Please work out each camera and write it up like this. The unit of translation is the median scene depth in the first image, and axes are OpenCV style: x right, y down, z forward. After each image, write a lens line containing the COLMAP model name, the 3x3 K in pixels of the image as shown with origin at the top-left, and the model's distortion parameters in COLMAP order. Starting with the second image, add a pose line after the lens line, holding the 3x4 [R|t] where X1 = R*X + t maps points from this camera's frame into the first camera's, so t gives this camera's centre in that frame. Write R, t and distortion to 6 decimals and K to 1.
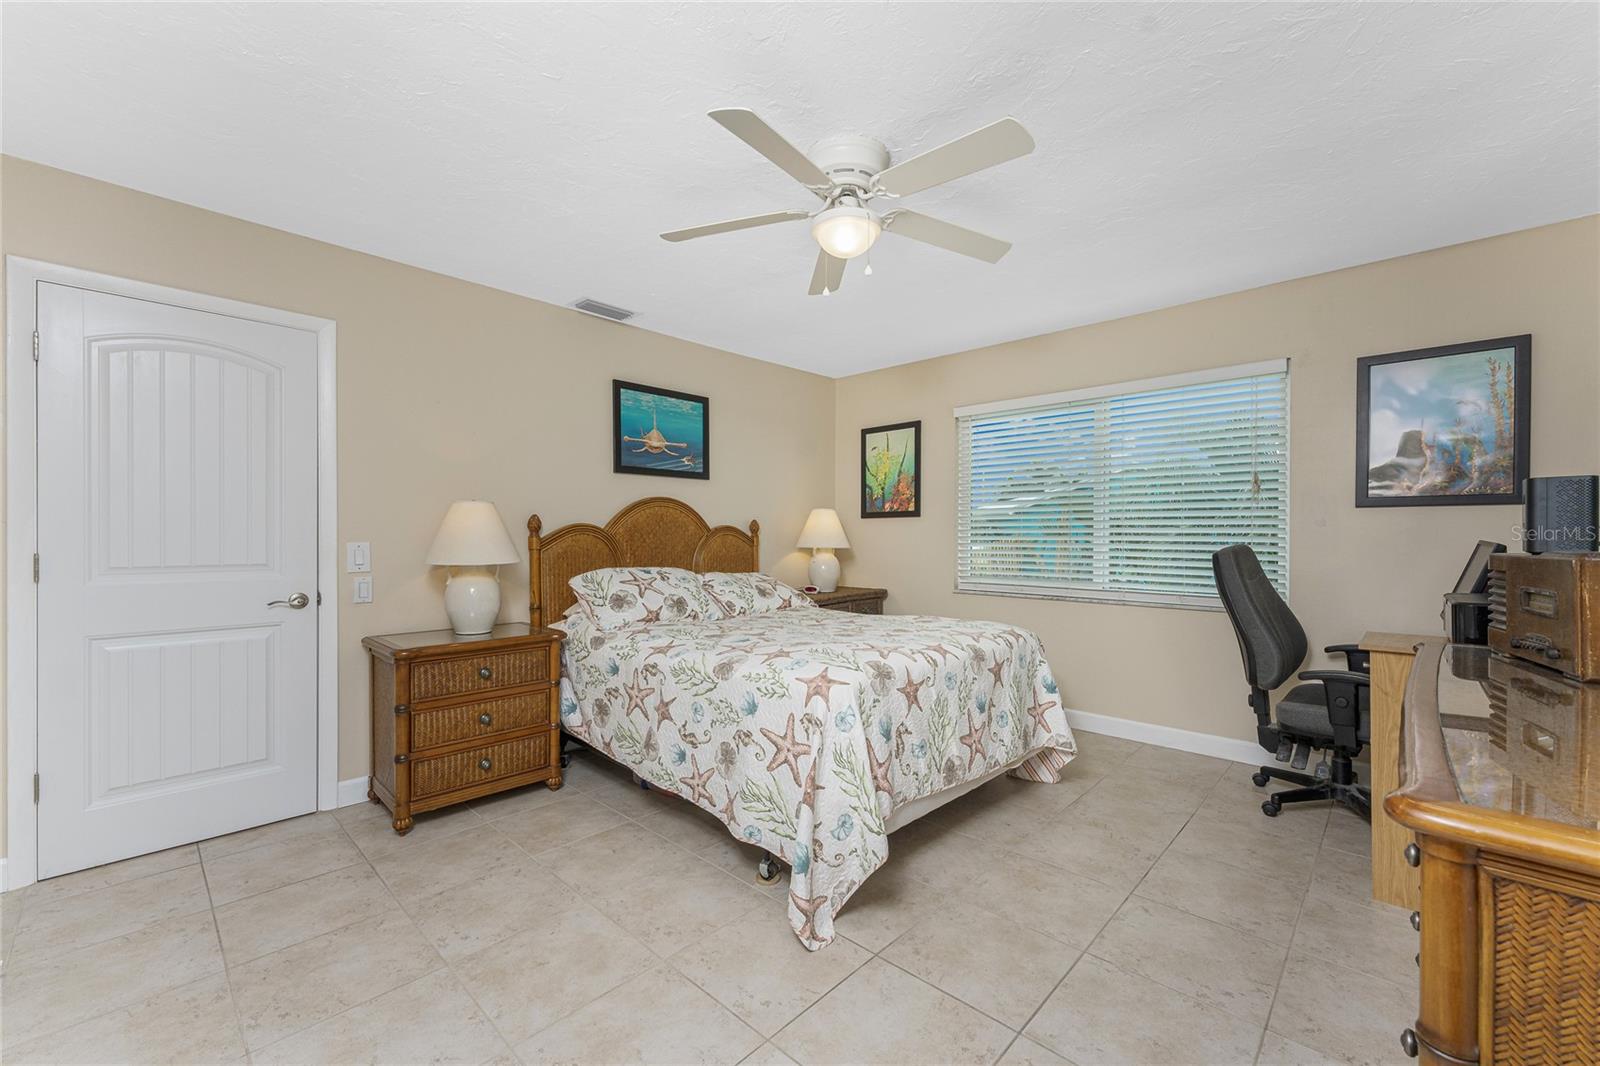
lens RADIAL K [[631.9, 0, 798.1], [0, 631.9, 537.3], [0, 0, 1]] dist [0.001300, 0.000189]
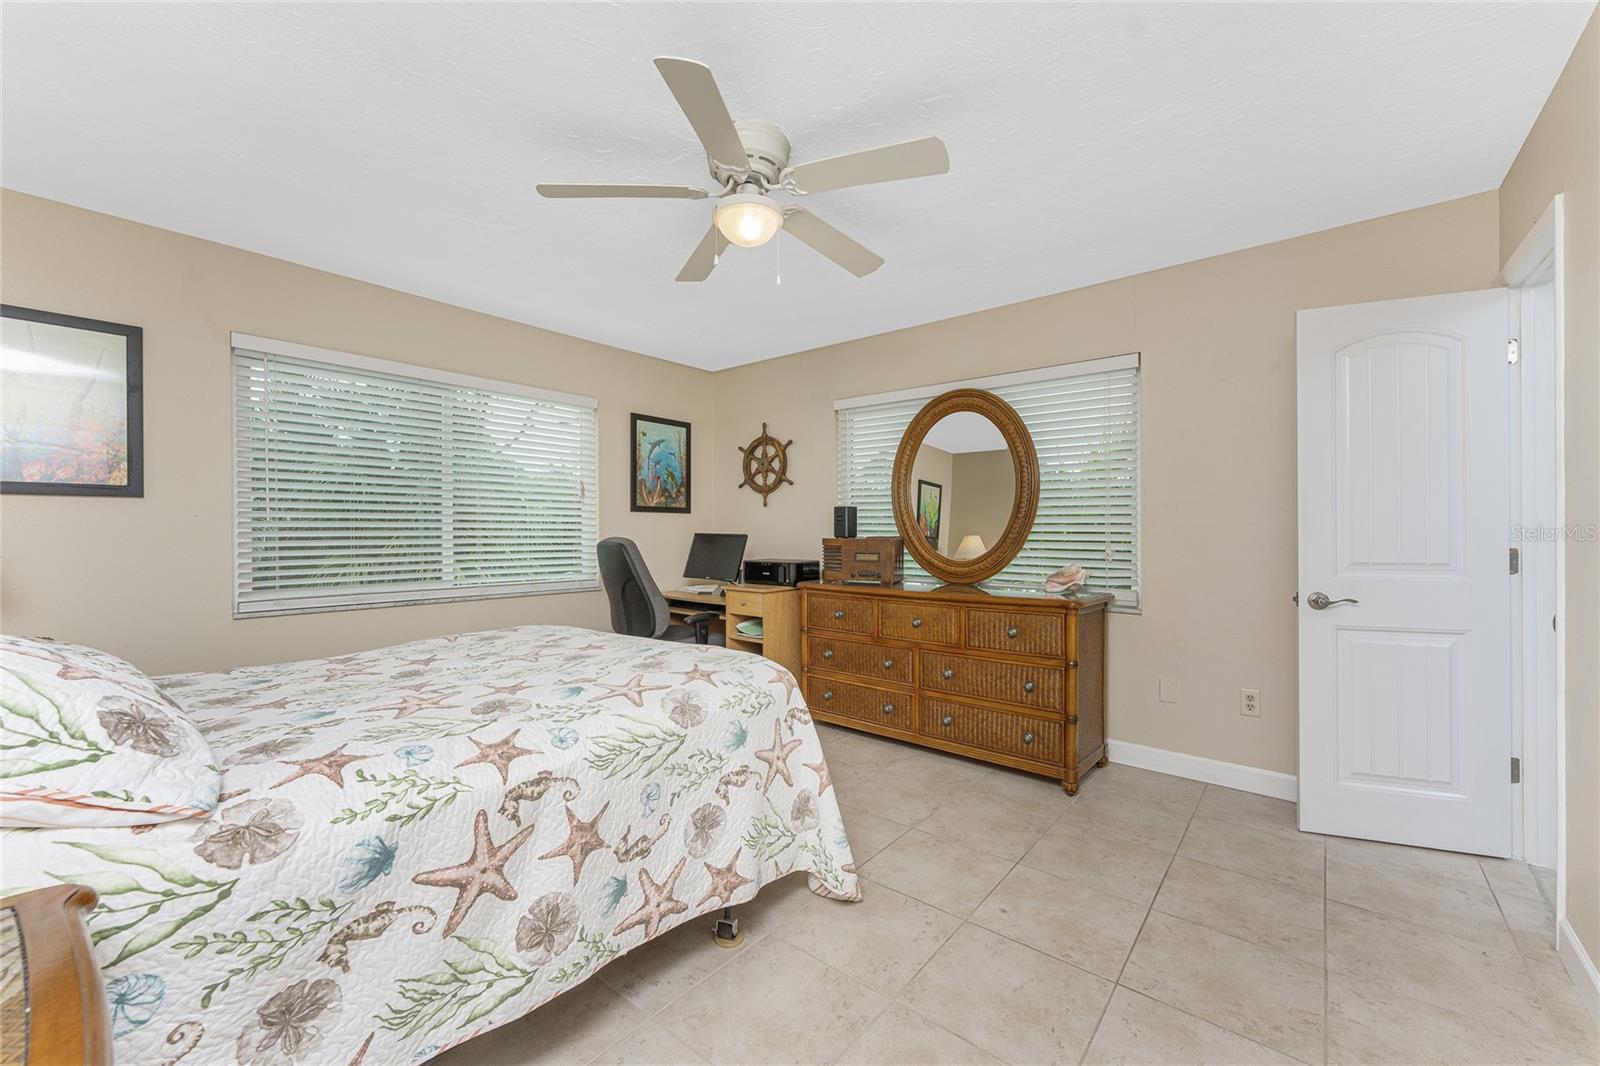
lens RADIAL K [[654.4, 0, 802.8], [0, 654.4, 517.3], [0, 0, 1]] dist [0.010304, -0.000312]
pose [[-0.076620, 0.018930, 0.996881, -0.835323], [0.000191, 0.999820, -0.018971, -0.005597], [-0.997060, -0.001263, -0.076610, 0.862248]]
